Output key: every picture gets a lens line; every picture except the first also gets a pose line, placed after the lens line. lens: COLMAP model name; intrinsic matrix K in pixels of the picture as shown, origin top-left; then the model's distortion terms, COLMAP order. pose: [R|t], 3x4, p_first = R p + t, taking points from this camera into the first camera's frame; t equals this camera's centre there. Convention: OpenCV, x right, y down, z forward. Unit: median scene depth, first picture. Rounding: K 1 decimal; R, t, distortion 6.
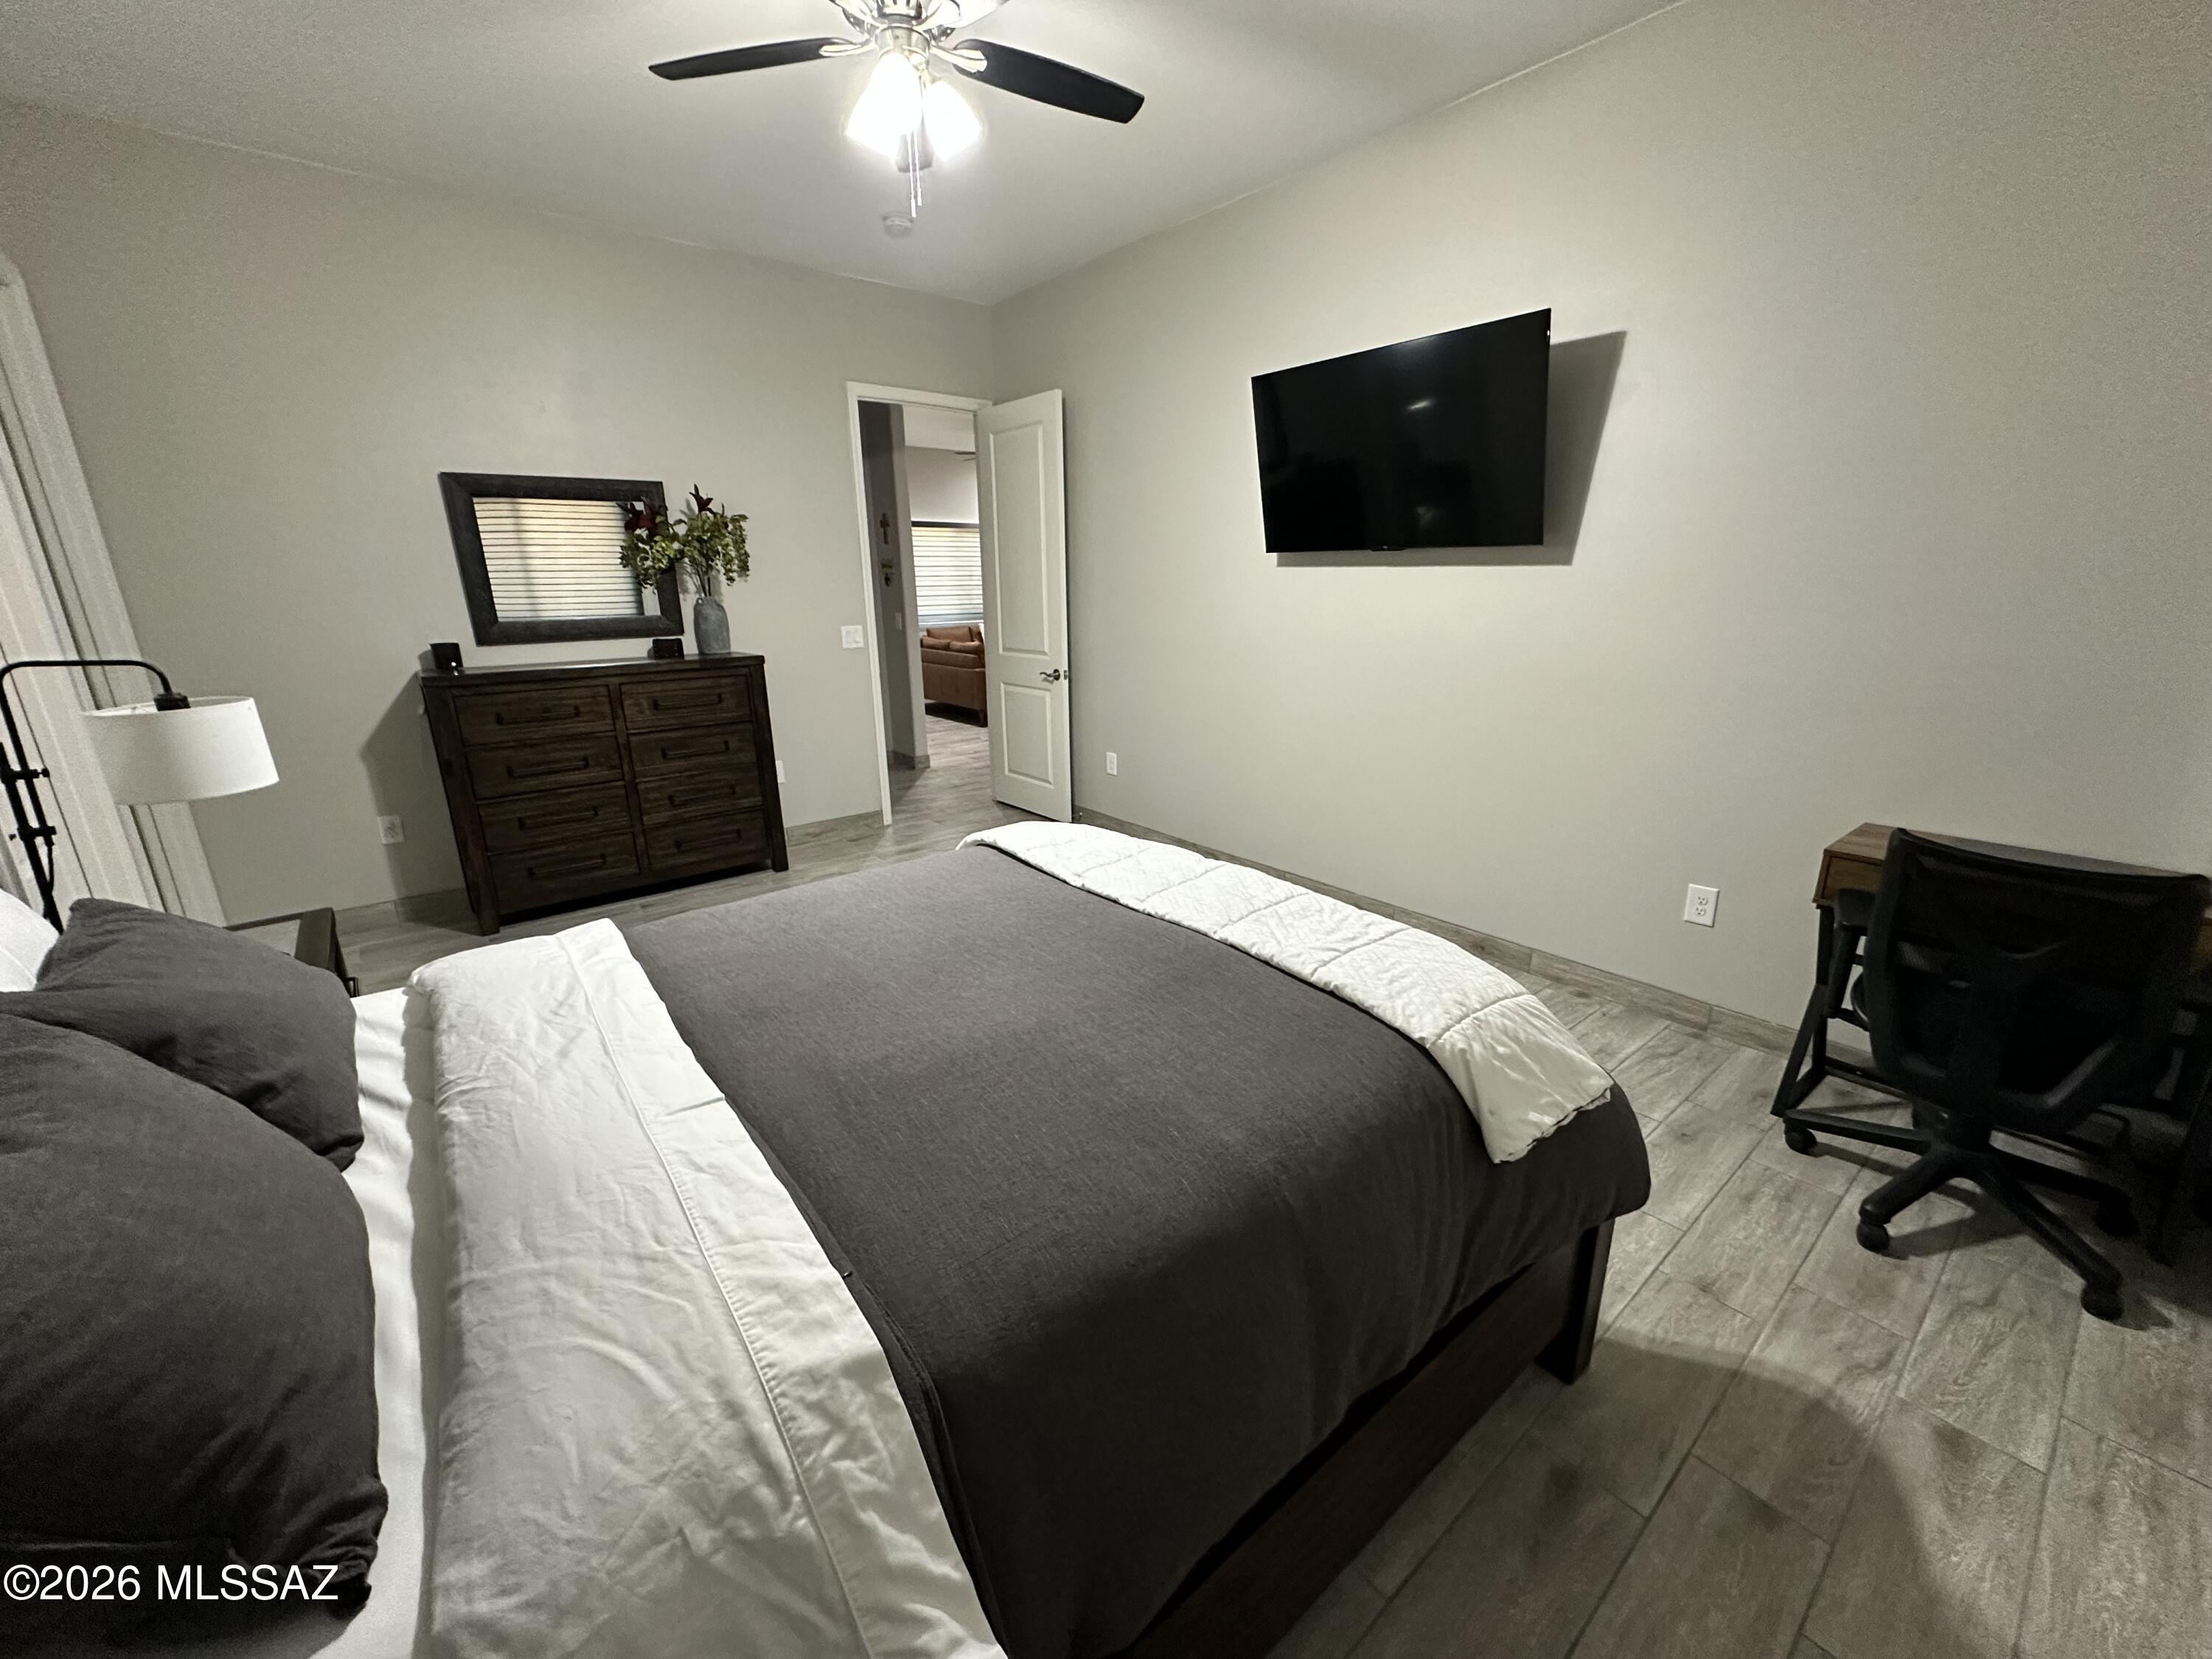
lens RADIAL K [[875.5, 0, 1104.4], [0, 875.5, 835.2], [0, 0, 1]] dist [-0.000245, 0.000470]
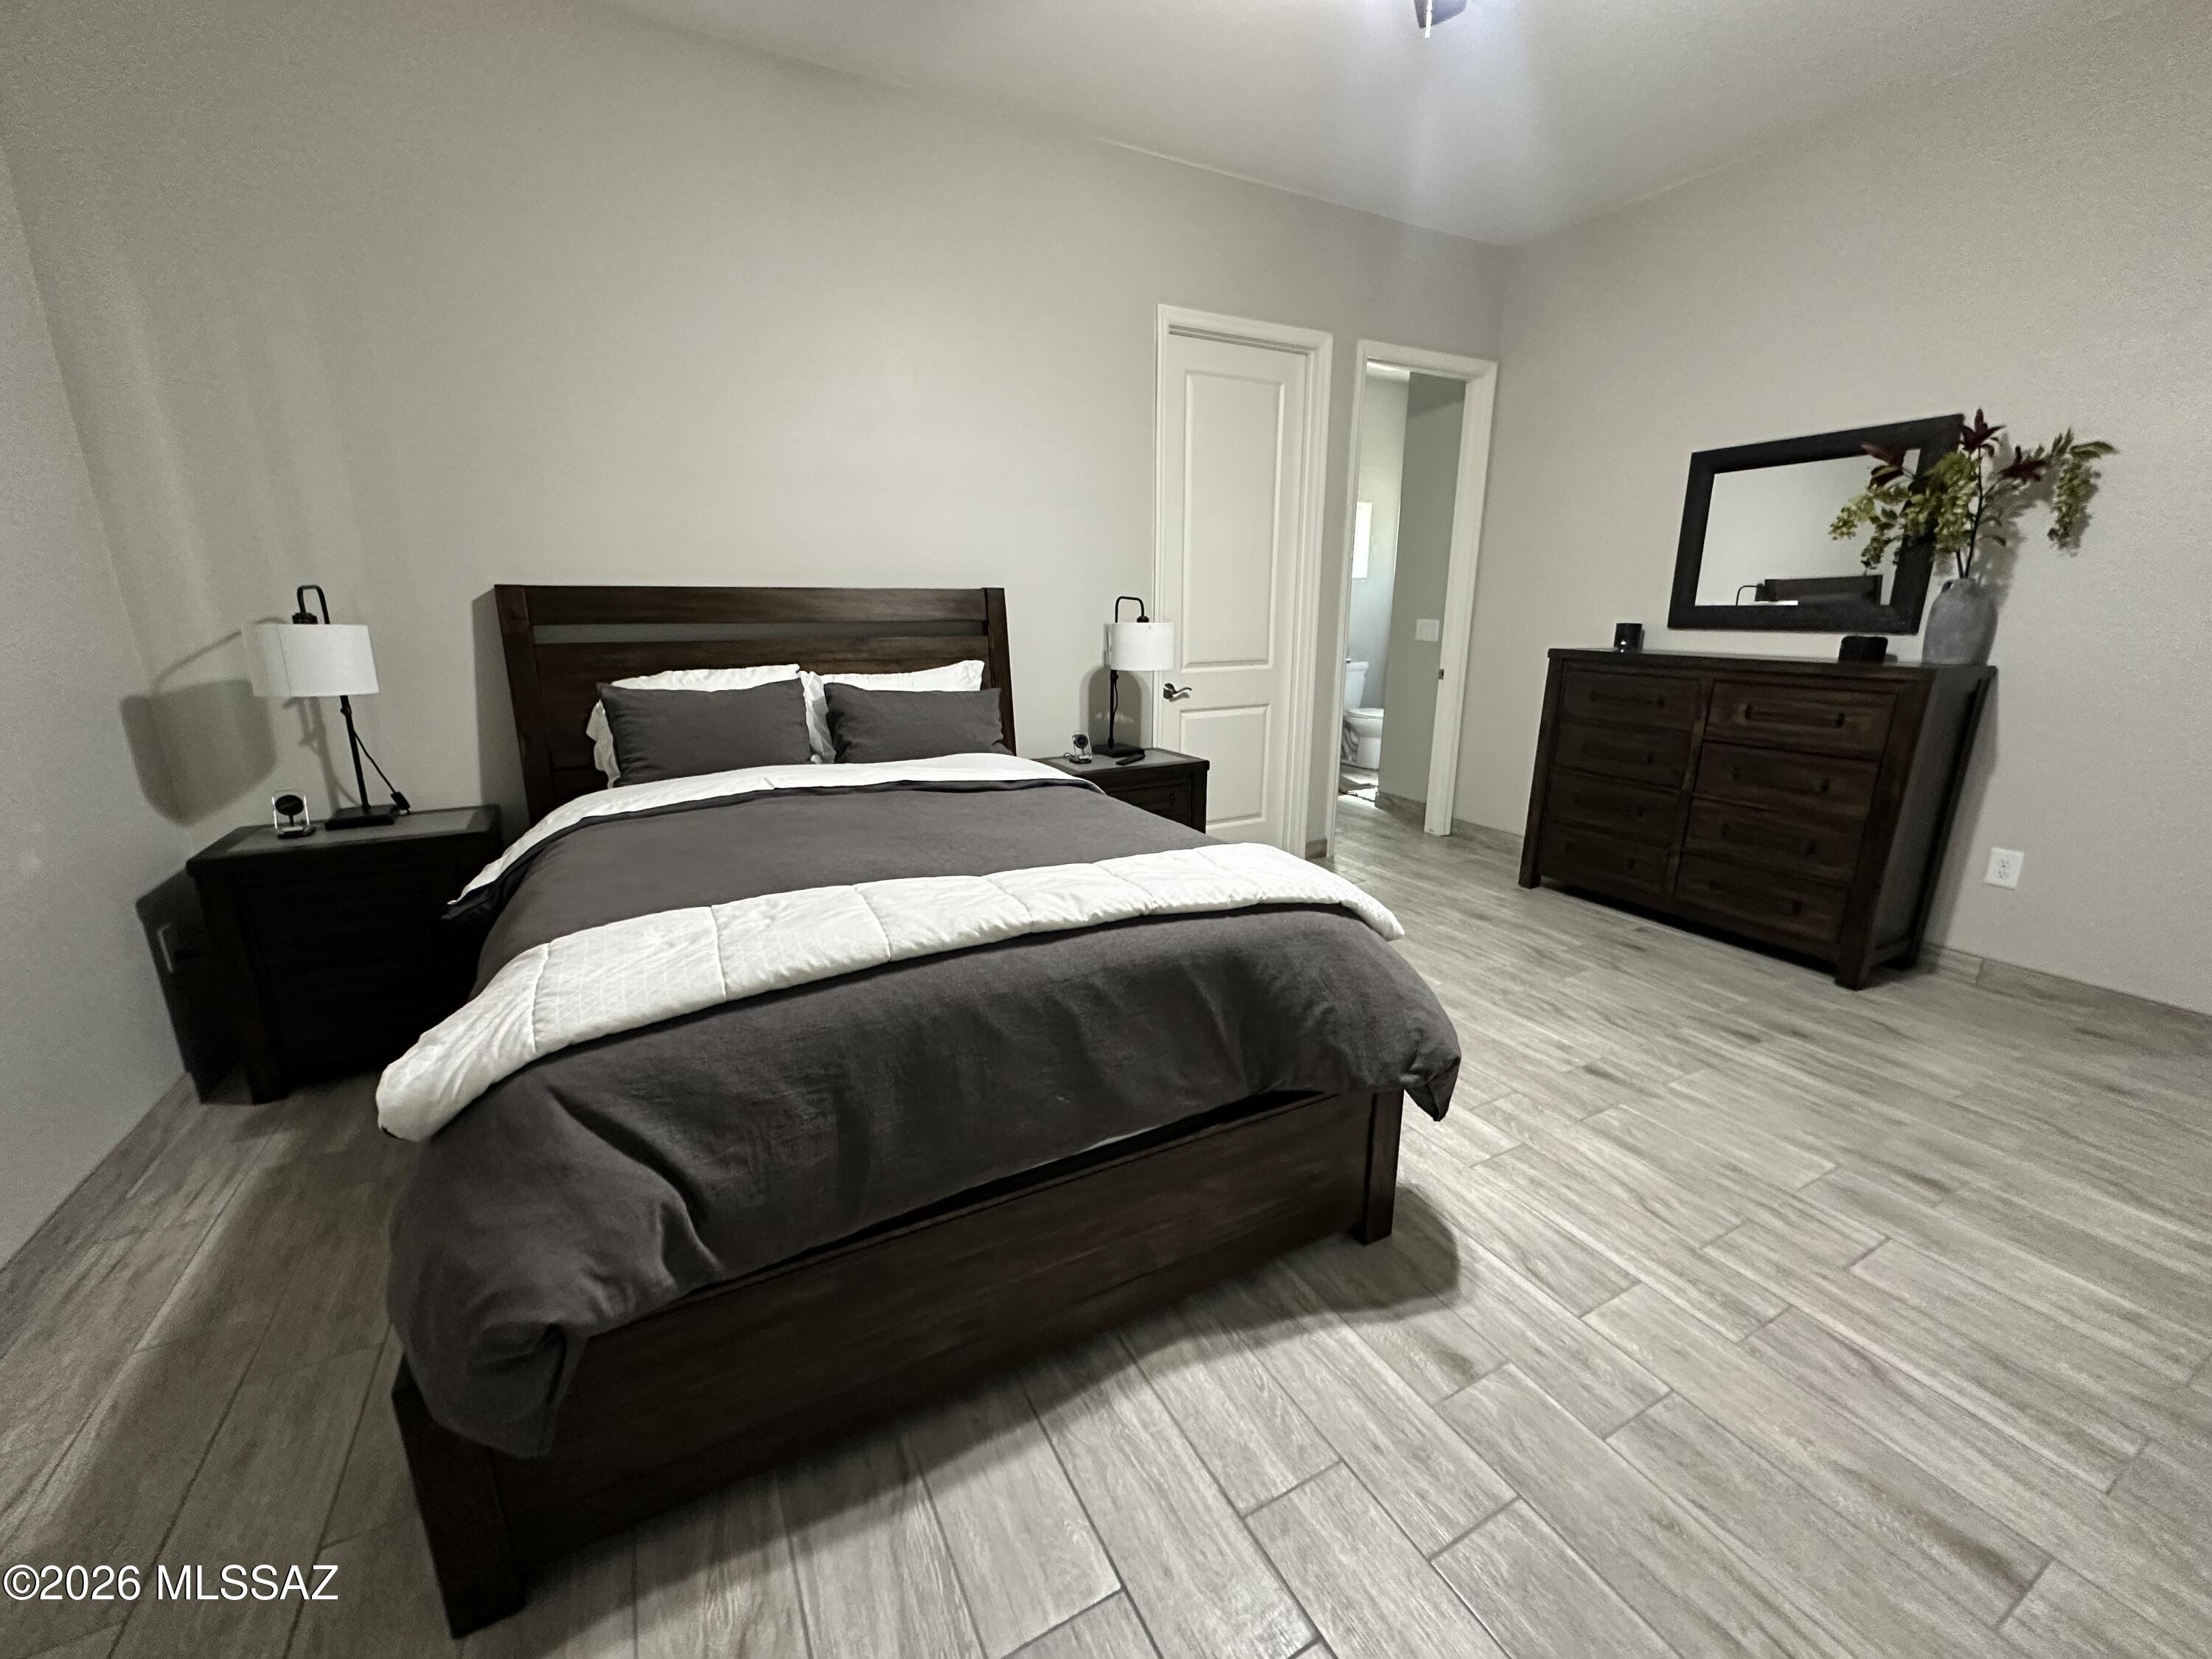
lens RADIAL K [[875.5, 0, 1104.4], [0, 875.5, 835.2], [0, 0, 1]] dist [-0.000245, 0.000470]
pose [[-0.191616, 0.266033, -0.944728, 0.829611], [-0.278091, 0.908401, 0.312207, -0.281969], [0.941249, 0.322544, -0.100083, 1.195340]]
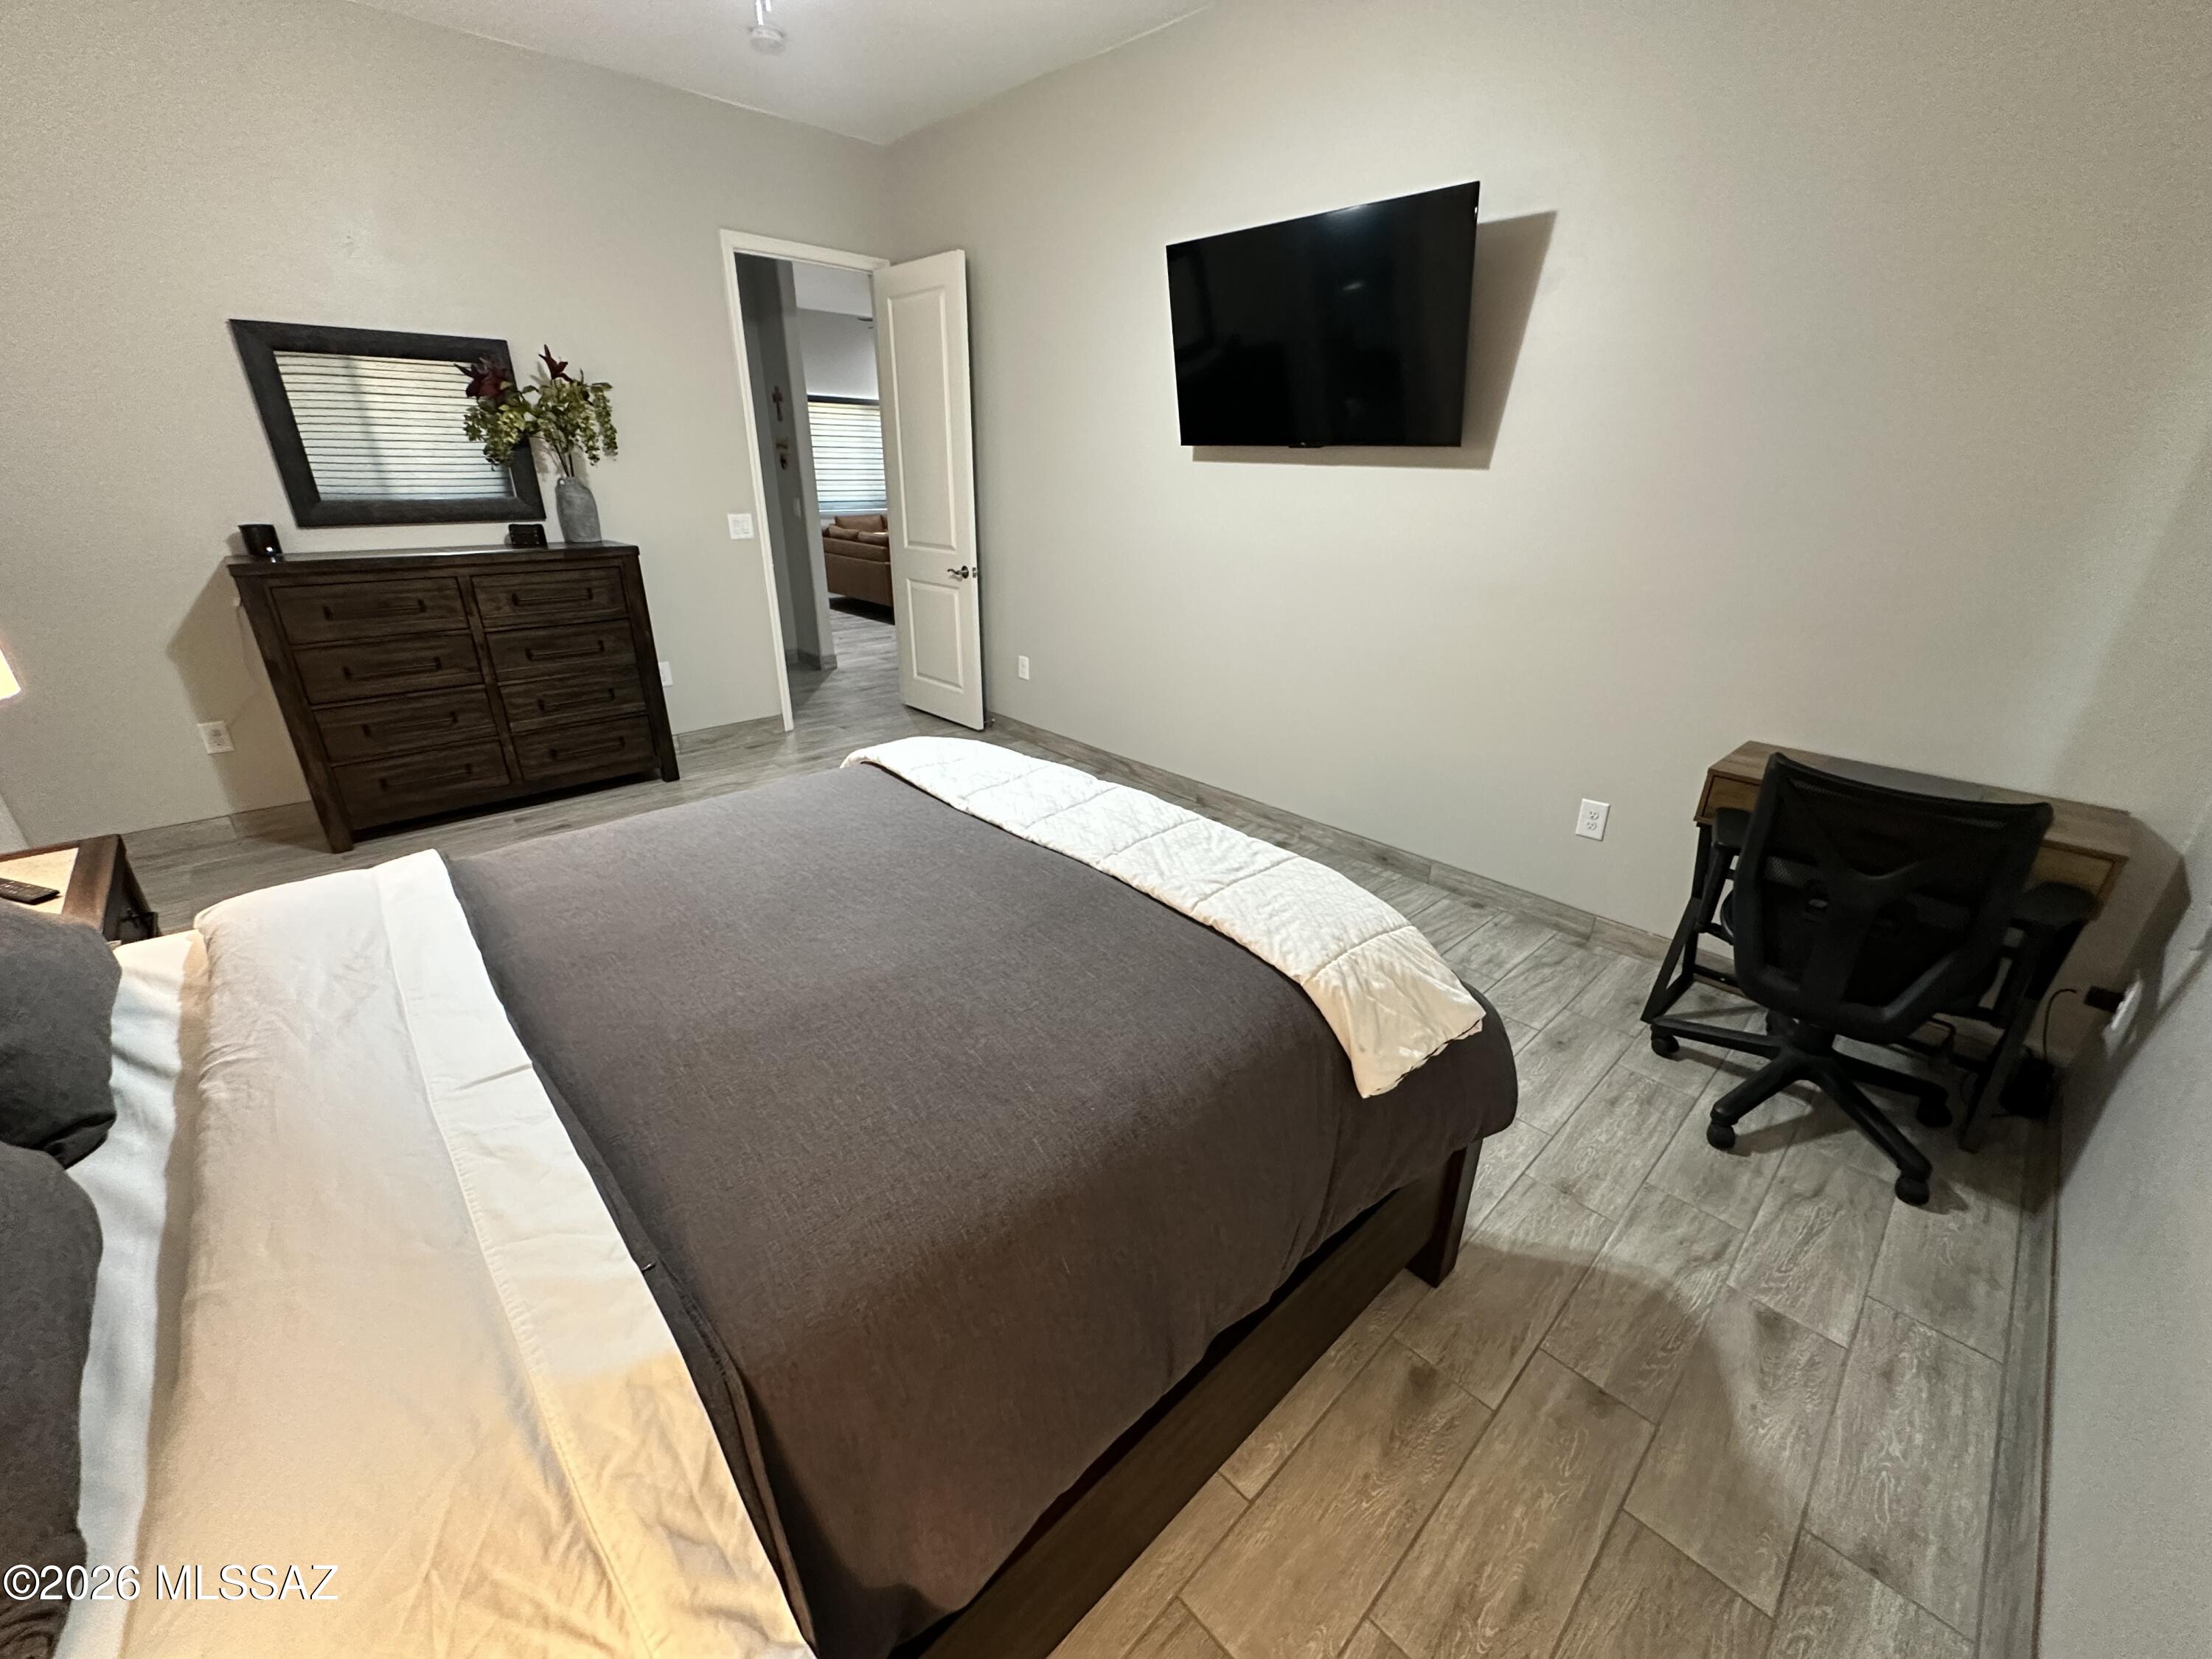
lens RADIAL K [[876.7, 0, 1103.6], [0, 876.7, 833.3], [0, 0, 1]] dist [0.000548, -0.000156]
pose [[0.996878, -0.005460, 0.078767, 0.050093], [-0.003391, 0.993724, 0.111807, -0.024429], [-0.078883, -0.111725, 0.990603, 0.046265]]
